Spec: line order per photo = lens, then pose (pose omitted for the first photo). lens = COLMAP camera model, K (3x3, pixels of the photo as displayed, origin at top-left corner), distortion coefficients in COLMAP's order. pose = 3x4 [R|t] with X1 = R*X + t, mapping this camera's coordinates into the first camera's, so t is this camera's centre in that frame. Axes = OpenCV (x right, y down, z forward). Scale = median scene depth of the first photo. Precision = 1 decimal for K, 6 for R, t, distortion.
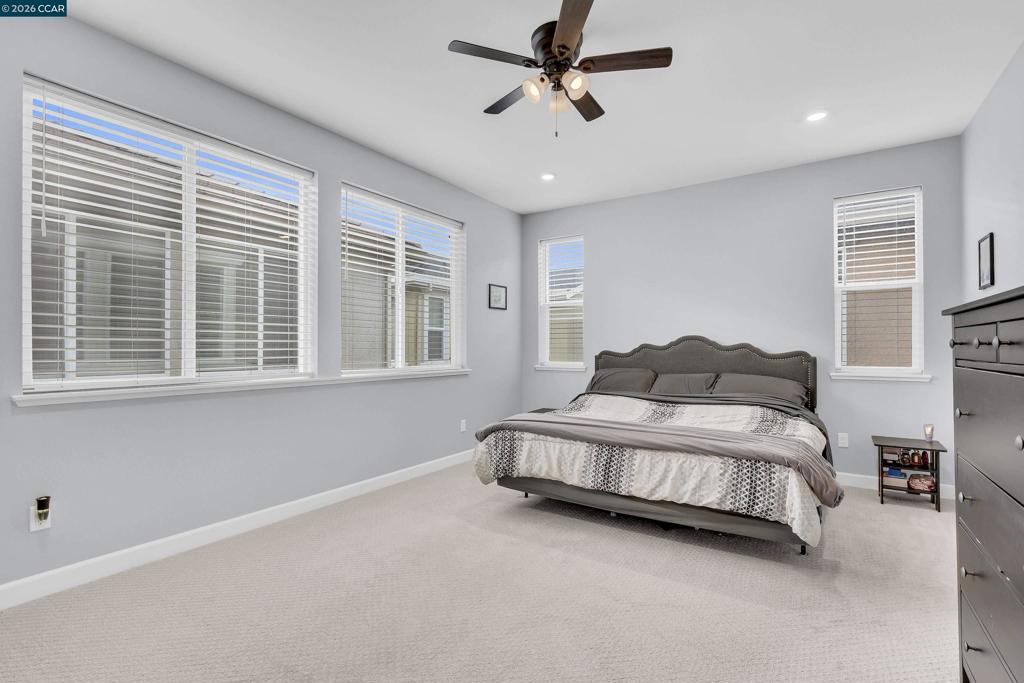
lens RADIAL K [[472.3, 0, 509.5], [0, 472.3, 345.2], [0, 0, 1]] dist [0.000467, -0.000149]
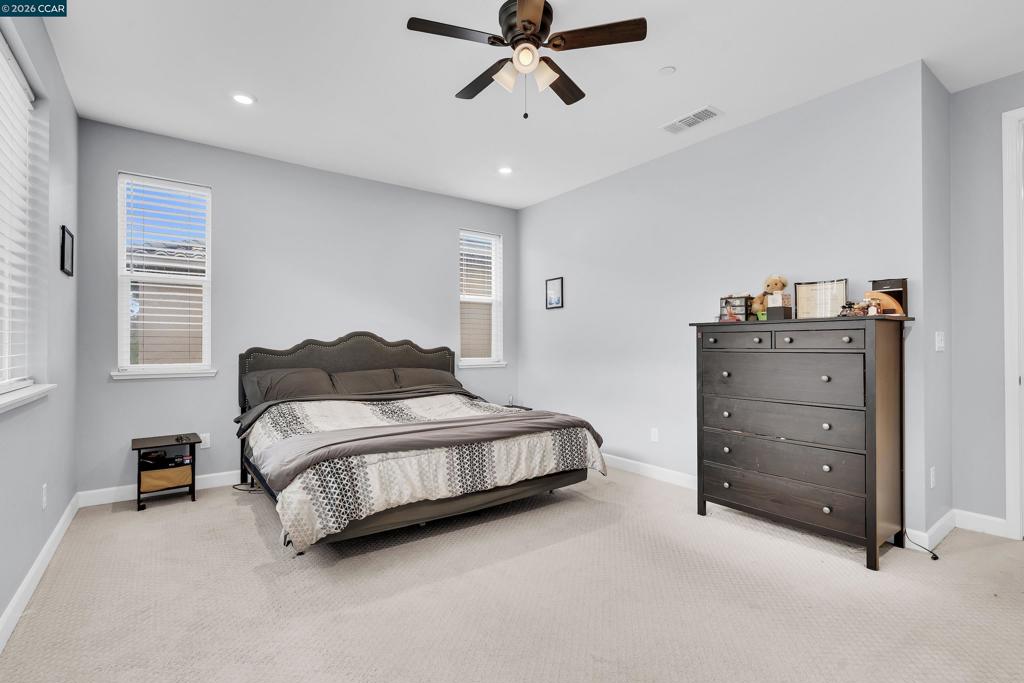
lens RADIAL K [[472.3, 0, 516.4], [0, 472.3, 341.3], [0, 0, 1]] dist [0.000467, -0.000149]
pose [[0.340928, 0.008623, 0.940050, -0.639717], [-0.003780, 0.999962, -0.007802, 0.009610], [-0.940082, -0.000894, 0.340948, 0.562554]]
